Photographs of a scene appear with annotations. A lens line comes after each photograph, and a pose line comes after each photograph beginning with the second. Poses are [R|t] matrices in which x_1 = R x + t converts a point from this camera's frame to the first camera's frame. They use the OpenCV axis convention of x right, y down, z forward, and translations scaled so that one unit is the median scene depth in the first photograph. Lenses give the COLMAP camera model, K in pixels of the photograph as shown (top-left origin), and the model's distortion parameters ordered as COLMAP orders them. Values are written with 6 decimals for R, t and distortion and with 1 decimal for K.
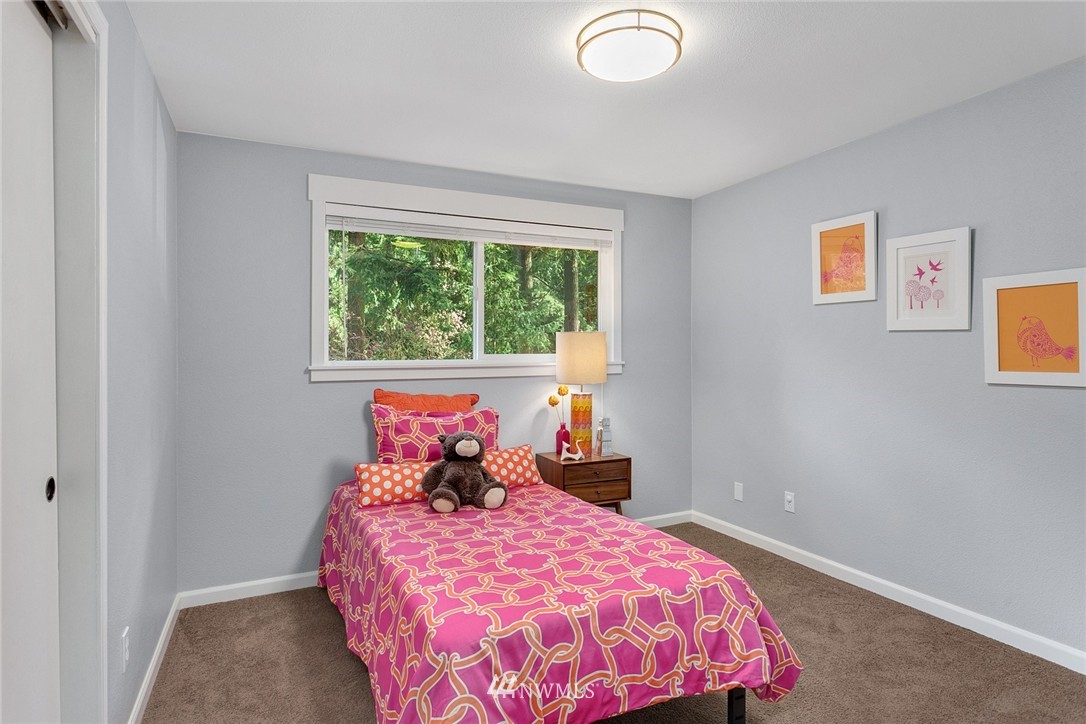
lens RADIAL K [[578.4, 0, 543.0], [0, 578.4, 362.0], [0, 0, 1]] dist [0.000075, 0.000029]
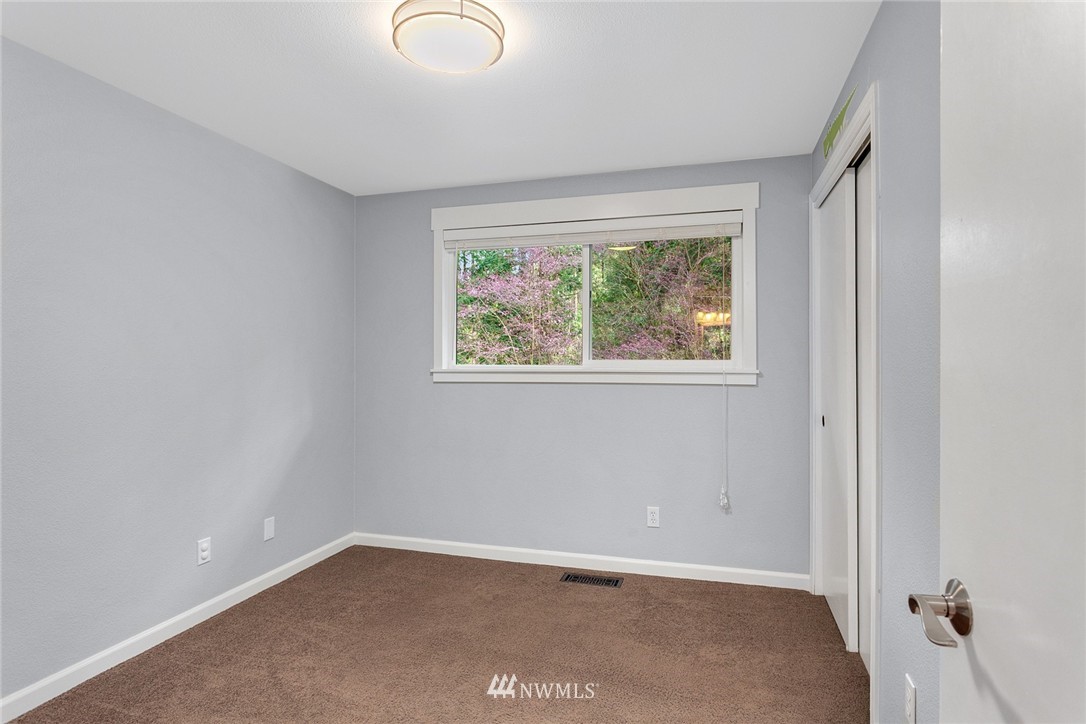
lens RADIAL K [[578.4, 0, 543.0], [0, 578.4, 362.0], [0, 0, 1]] dist [0.000075, 0.000029]
pose [[0.740900, 0.009231, -0.671551, 0.489434], [-0.013489, 0.999908, -0.001138, -0.007810], [0.671479, 0.009902, 0.740957, 0.225977]]
